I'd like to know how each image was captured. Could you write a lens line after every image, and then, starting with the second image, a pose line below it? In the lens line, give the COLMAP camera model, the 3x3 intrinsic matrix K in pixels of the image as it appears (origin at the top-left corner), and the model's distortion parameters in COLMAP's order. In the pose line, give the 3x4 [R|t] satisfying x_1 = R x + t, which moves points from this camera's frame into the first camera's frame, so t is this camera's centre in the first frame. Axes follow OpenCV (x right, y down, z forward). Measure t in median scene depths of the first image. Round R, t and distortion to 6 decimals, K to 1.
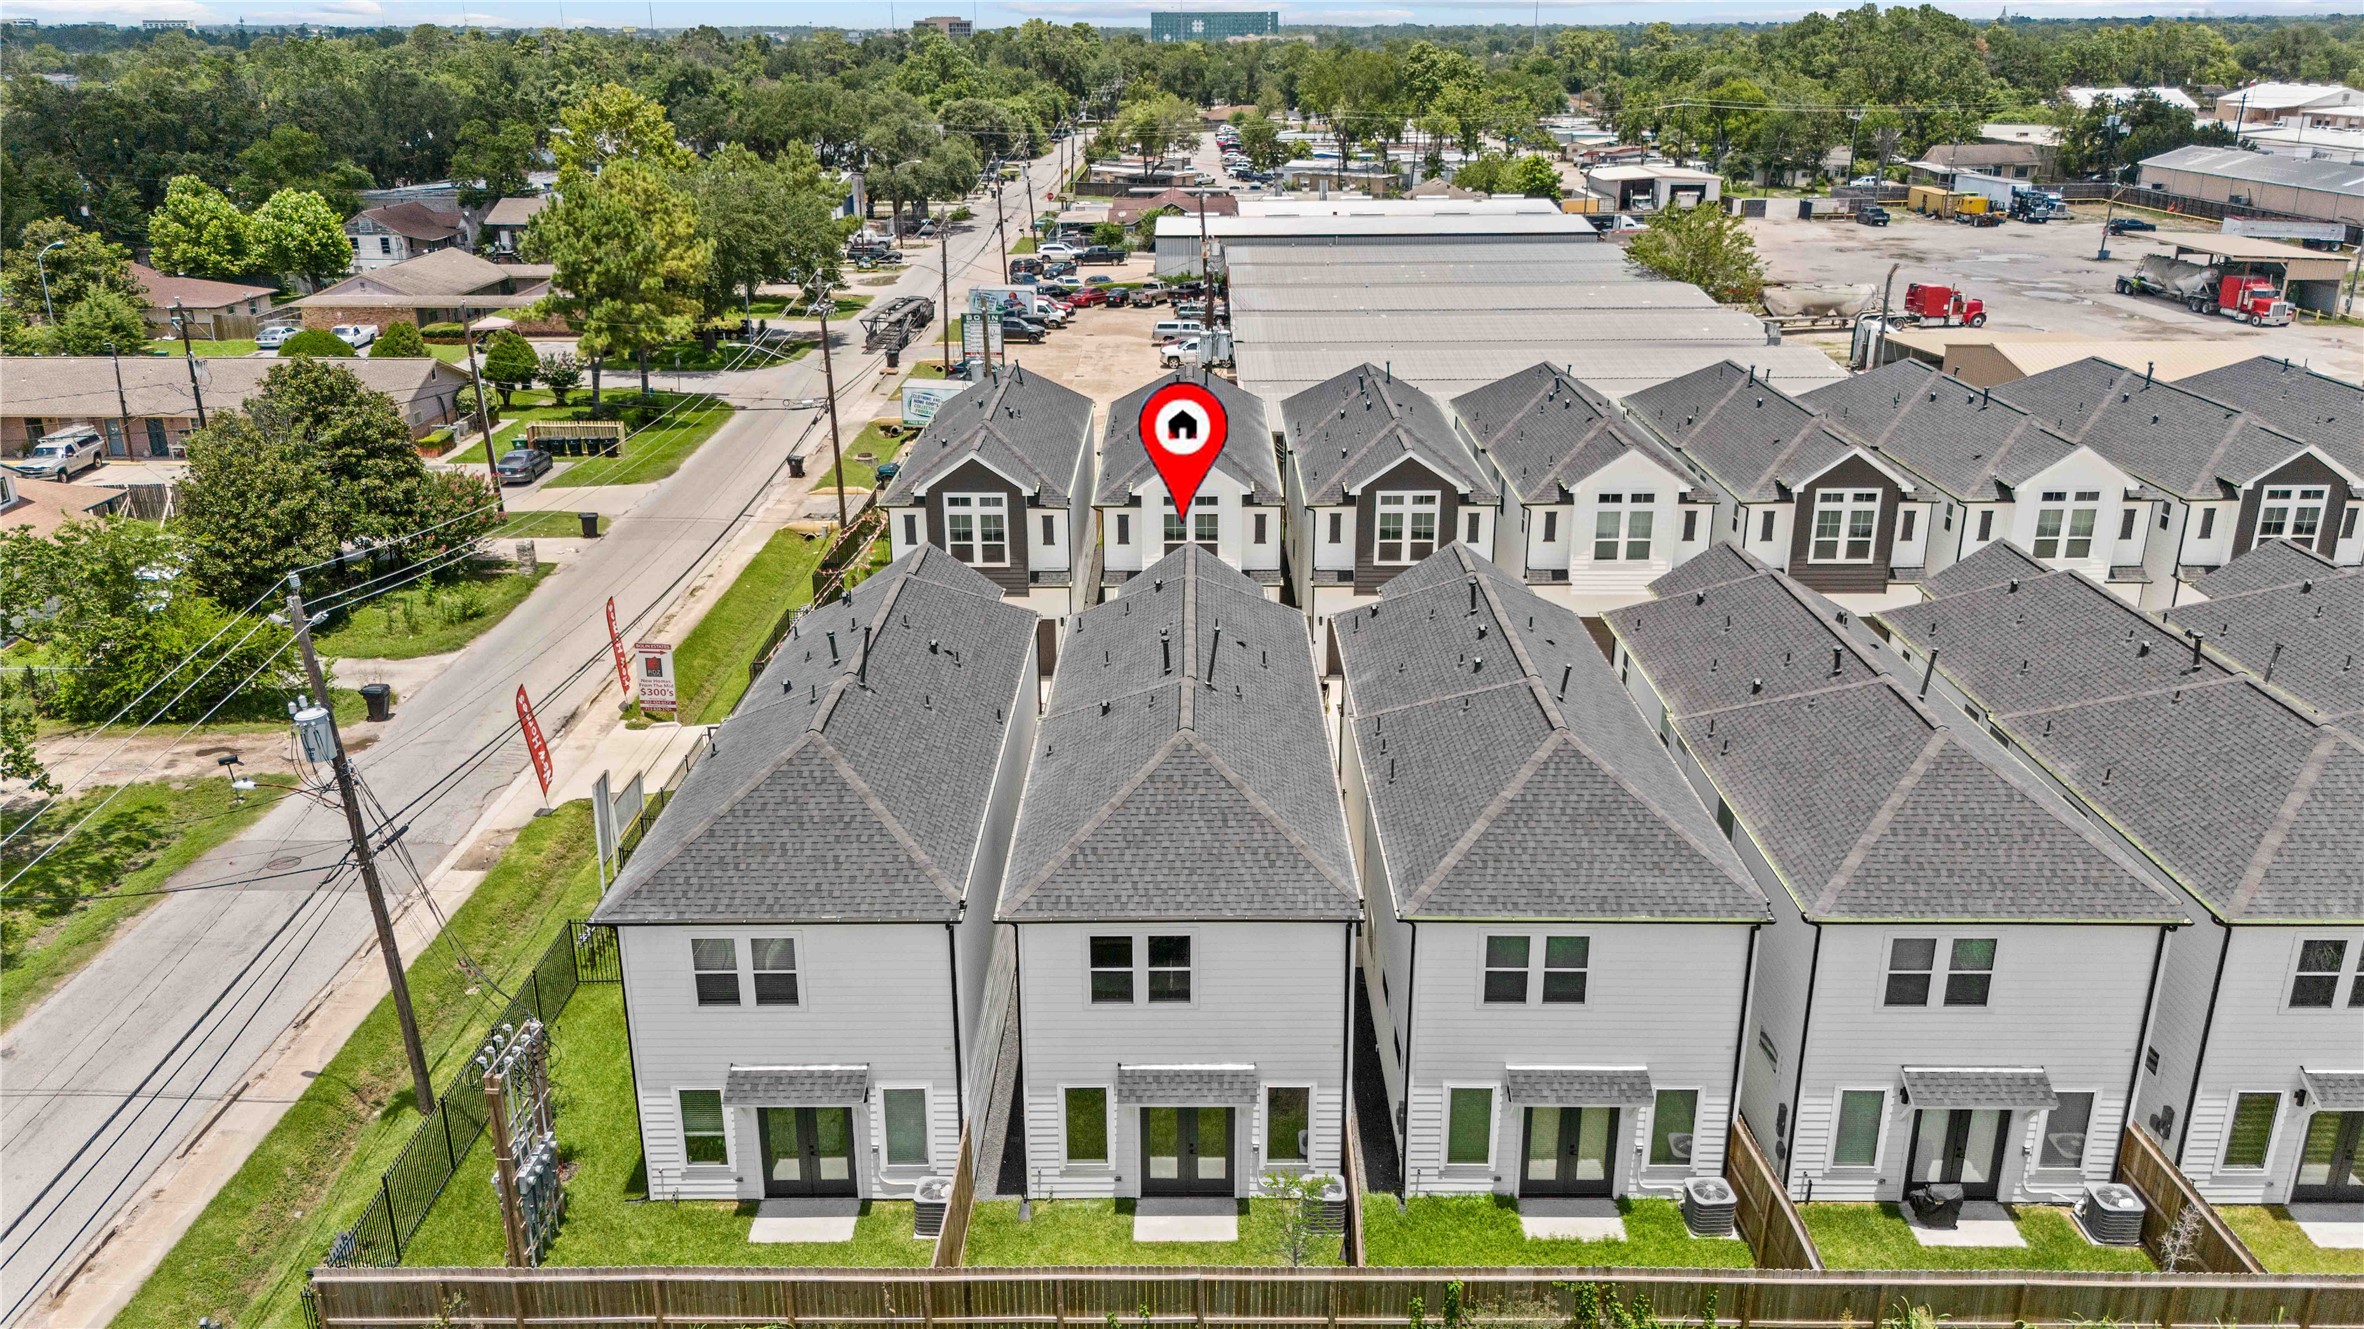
lens RADIAL K [[1725.8, 0, 1183.9], [0, 1725.8, 652.3], [0, 0, 1]] dist [0.084836, -0.186758]
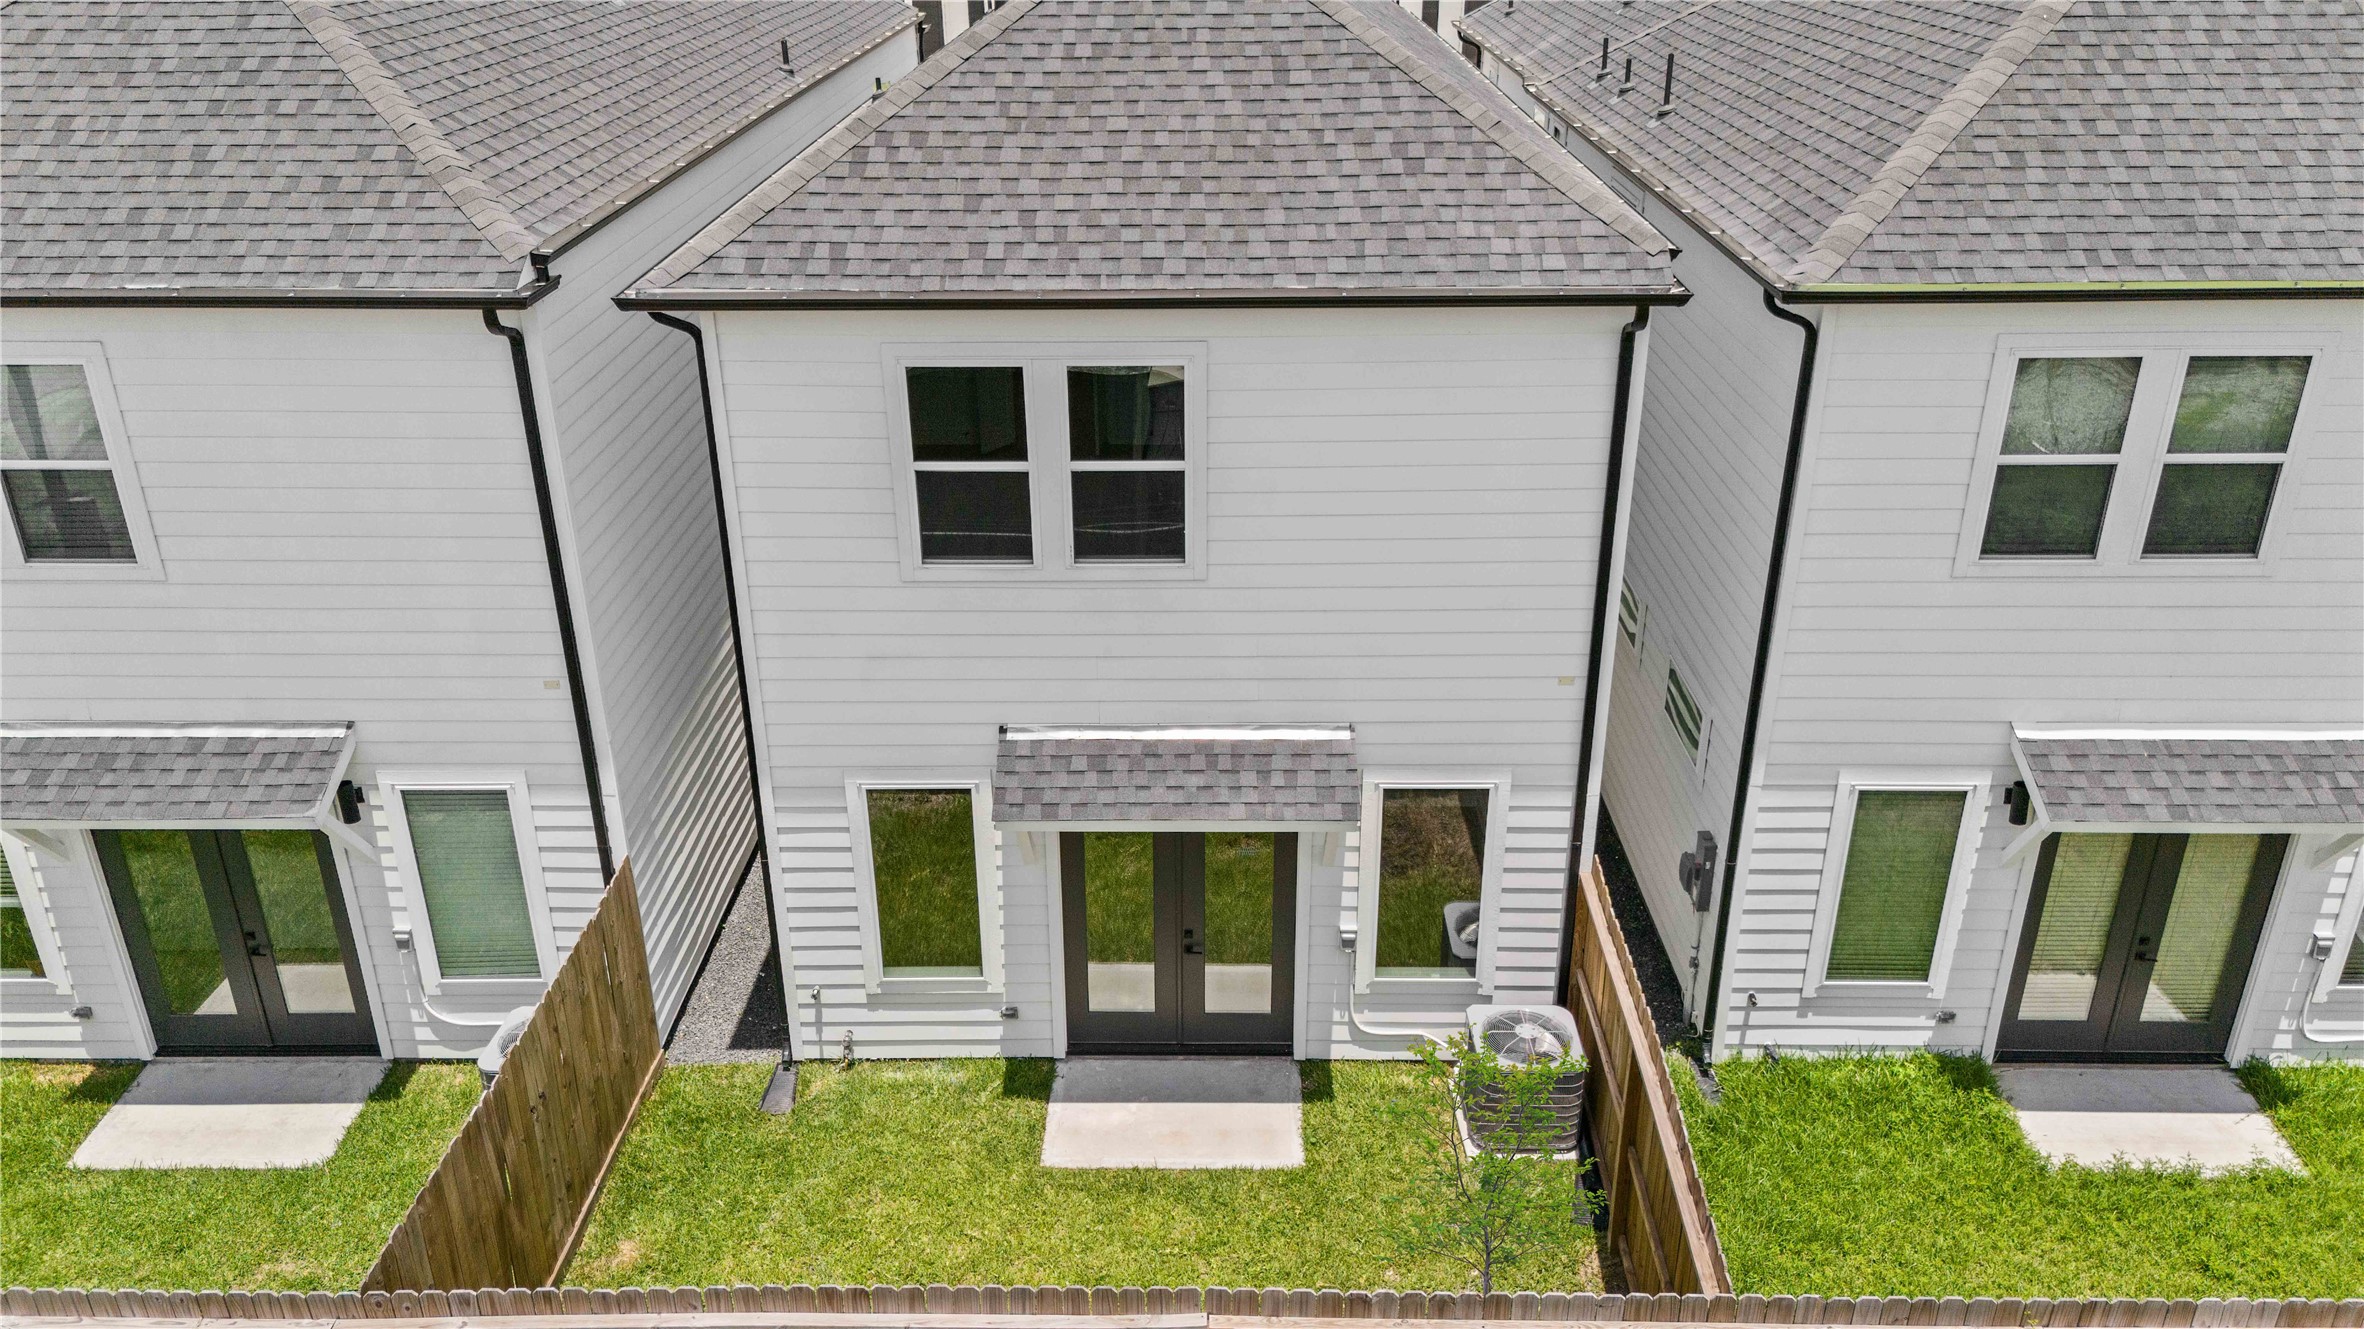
lens RADIAL K [[1751.1, 0, 1182.0], [0, 1751.1, 664.5], [0, 0, 1]] dist [0.065878, -0.083441]
pose [[0.999964, 0.001771, -0.008357, 0.006209], [-0.000907, 0.994750, 0.102334, 0.182654], [0.008494, -0.102323, 0.994715, 0.609406]]
